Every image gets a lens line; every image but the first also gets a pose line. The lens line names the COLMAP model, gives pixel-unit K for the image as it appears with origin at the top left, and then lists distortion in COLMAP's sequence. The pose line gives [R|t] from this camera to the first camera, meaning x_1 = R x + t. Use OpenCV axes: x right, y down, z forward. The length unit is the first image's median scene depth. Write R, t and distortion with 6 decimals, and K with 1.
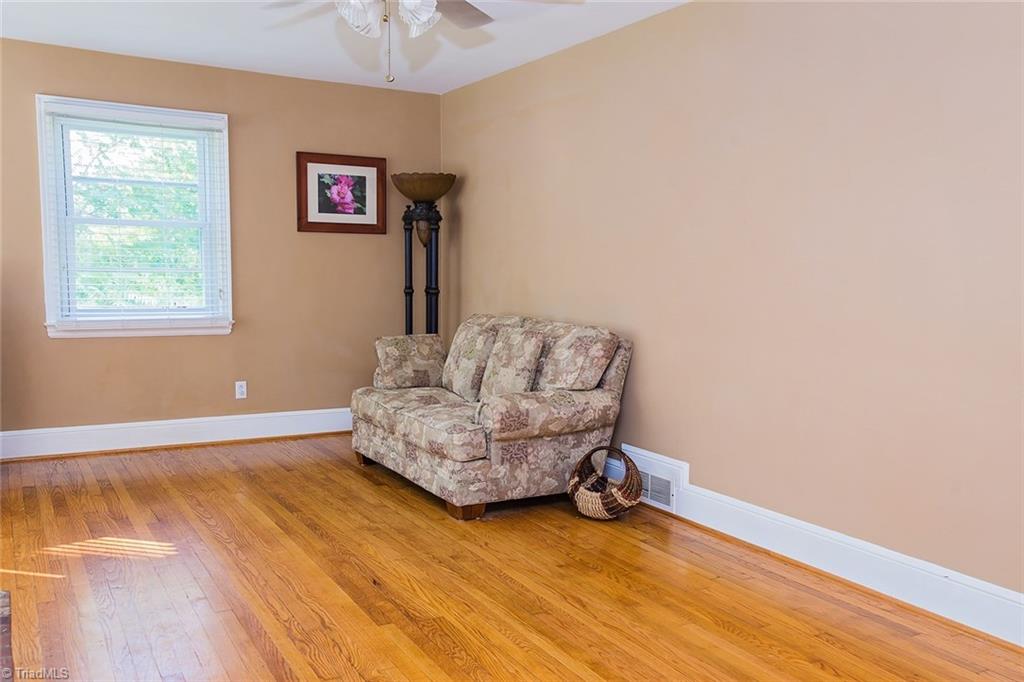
lens RADIAL K [[885.6, 0, 553.2], [0, 885.6, 357.7], [0, 0, 1]] dist [0.081047, 0.010558]
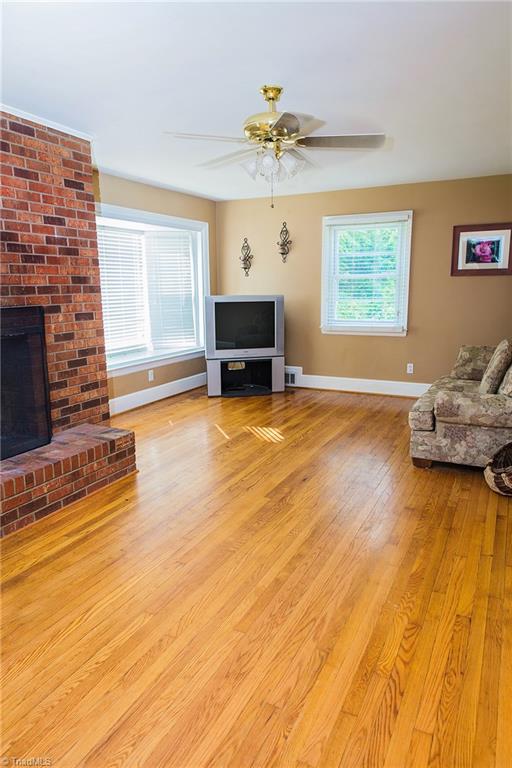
lens RADIAL K [[516.8, 0, 259.3], [0, 516.8, 391.7], [0, 0, 1]] dist [0.001959, 0.013604]
pose [[0.550105, 0.152595, -0.821036, 0.465069], [-0.068371, 0.988093, 0.137834, -0.054479], [0.832292, -0.019688, 0.553987, 0.252543]]
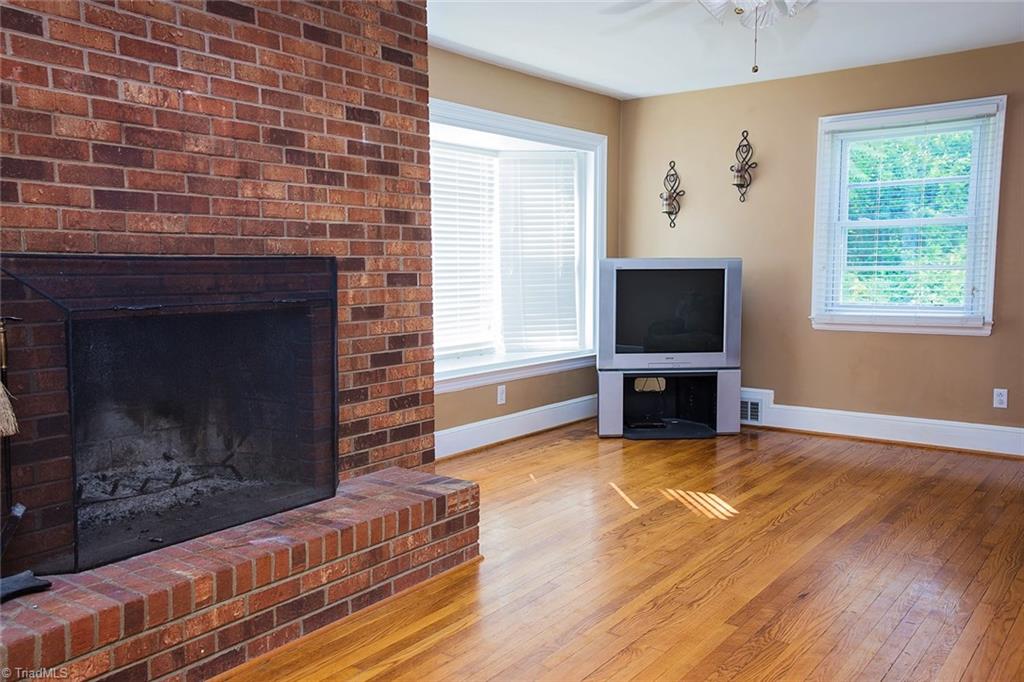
lens RADIAL K [[885.6, 0, 512.9], [0, 885.6, 355.5], [0, 0, 1]] dist [0.081047, 0.010558]
pose [[0.395136, 0.080237, -0.915112, 0.406459], [-0.082332, 0.995262, 0.051715, -0.019342], [0.914926, 0.054908, 0.399870, 0.249726]]
